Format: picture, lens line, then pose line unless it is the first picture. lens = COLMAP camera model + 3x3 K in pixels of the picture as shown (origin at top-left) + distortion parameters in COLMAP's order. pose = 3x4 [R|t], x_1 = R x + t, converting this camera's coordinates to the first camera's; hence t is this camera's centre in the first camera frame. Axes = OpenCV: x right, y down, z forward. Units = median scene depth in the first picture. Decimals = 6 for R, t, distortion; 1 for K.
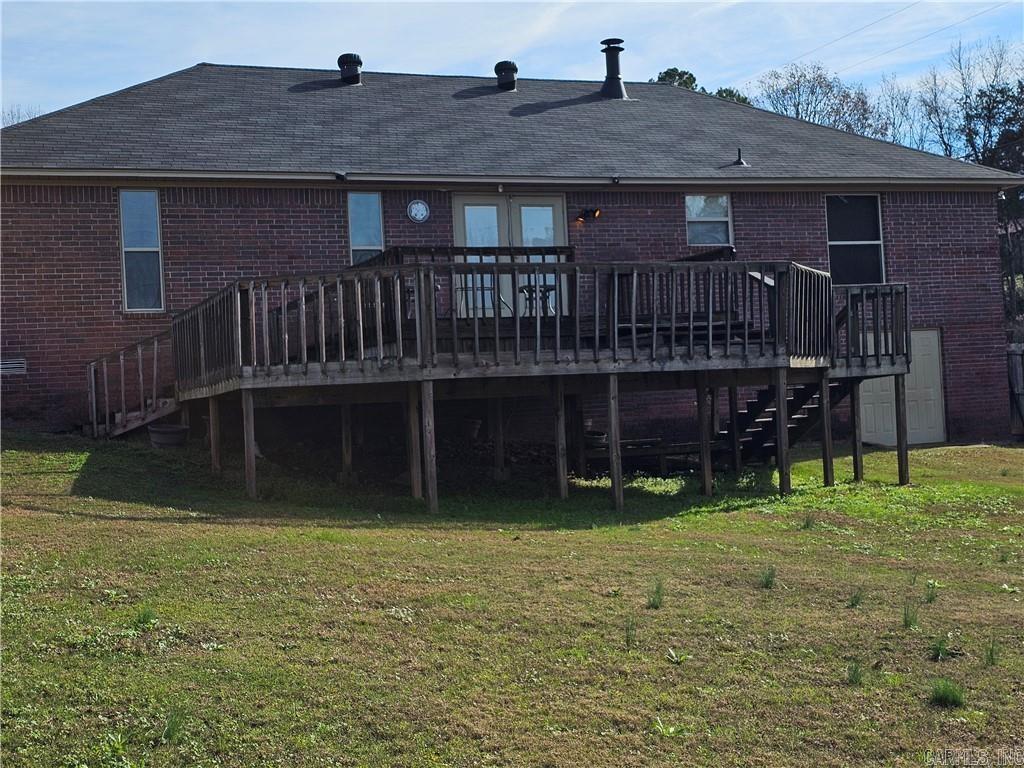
lens RADIAL K [[1311.8, 0, 516.9], [0, 1311.8, 387.3], [0, 0, 1]] dist [0.134017, 0.000000]
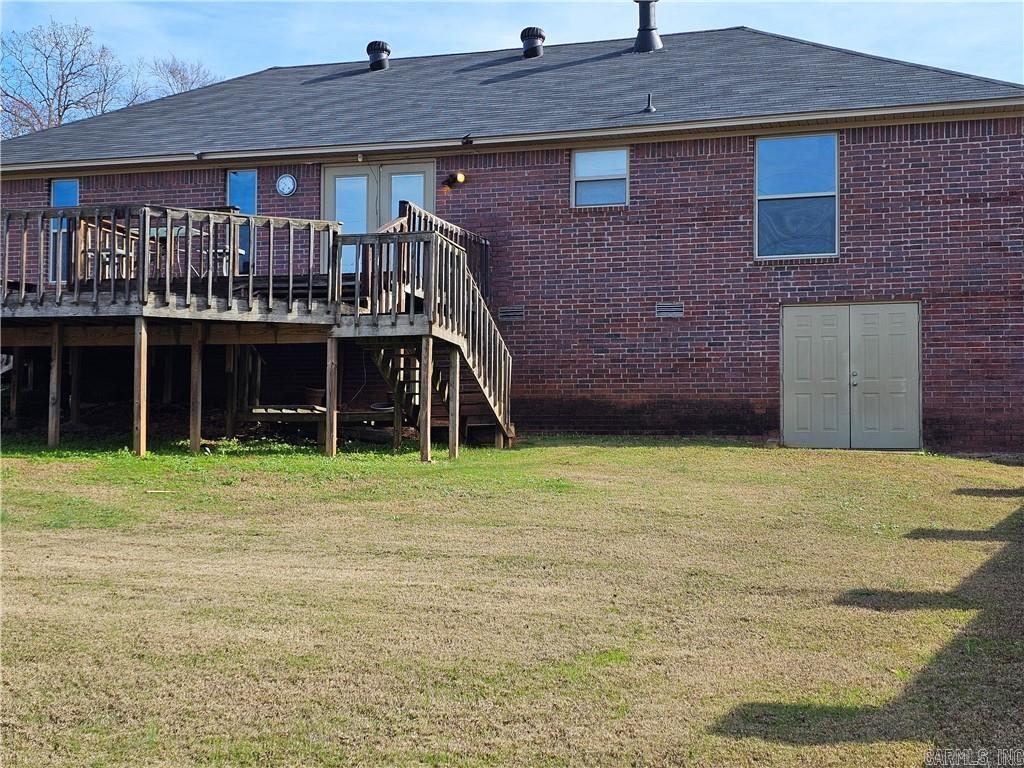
lens RADIAL K [[1311.8, 0, 508.4], [0, 1311.8, 383.0], [0, 0, 1]] dist [0.134017, 0.000000]
pose [[0.793911, 0.029865, -0.607300, 0.668044], [-0.039960, 0.999196, -0.003101, 0.016878], [0.606719, 0.026729, 0.794467, 0.273115]]
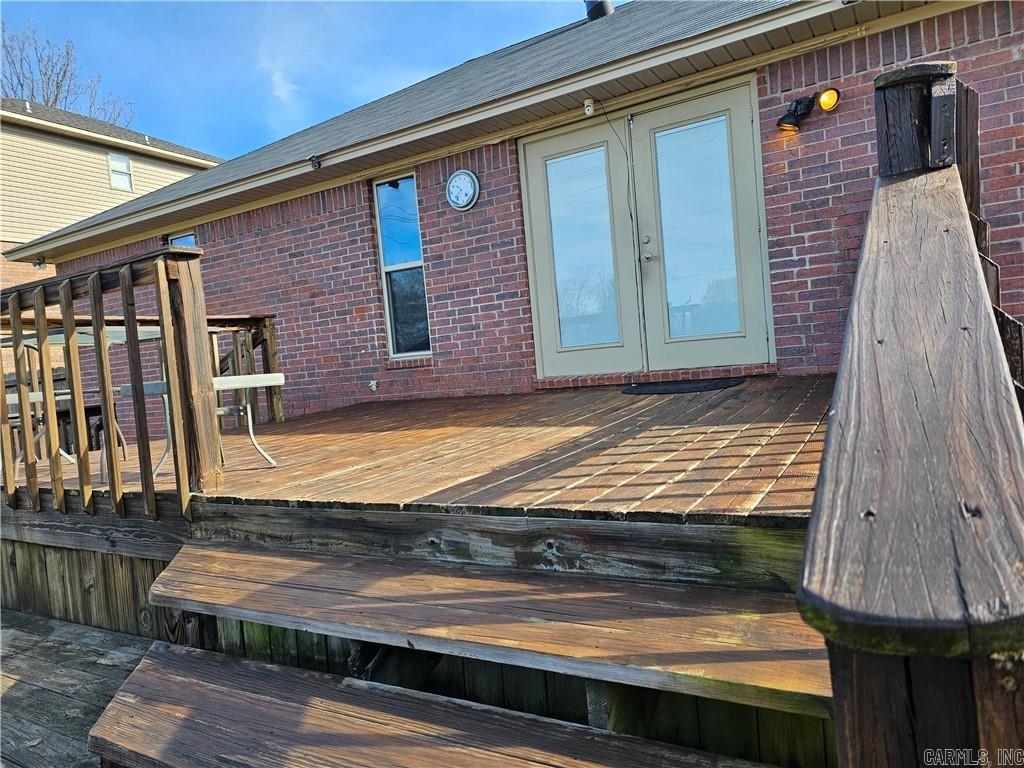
lens RADIAL K [[672.8, 0, 510.5], [0, 672.8, 386.9], [0, 0, 1]] dist [0.053741, -0.008075]
pose [[0.633641, 0.029106, -0.773079, 0.164057], [0.066003, 0.993615, 0.091507, -0.070272], [0.770806, -0.109008, 0.627674, 0.784331]]
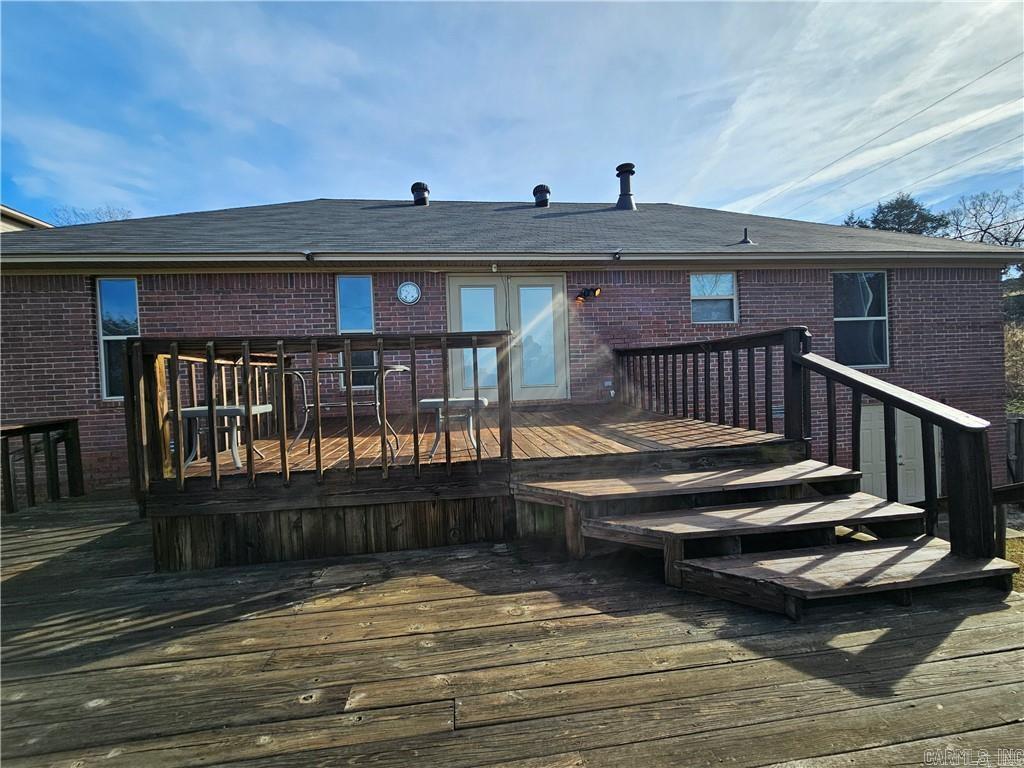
lens RADIAL K [[412.4, 0, 508.8], [0, 412.4, 386.2], [0, 0, 1]] dist [0.000980, 0.001164]
pose [[0.973934, 0.019288, -0.226009, 0.067452], [-0.009014, 0.998882, 0.046403, -0.075252], [0.226651, -0.043157, 0.973019, 0.679535]]
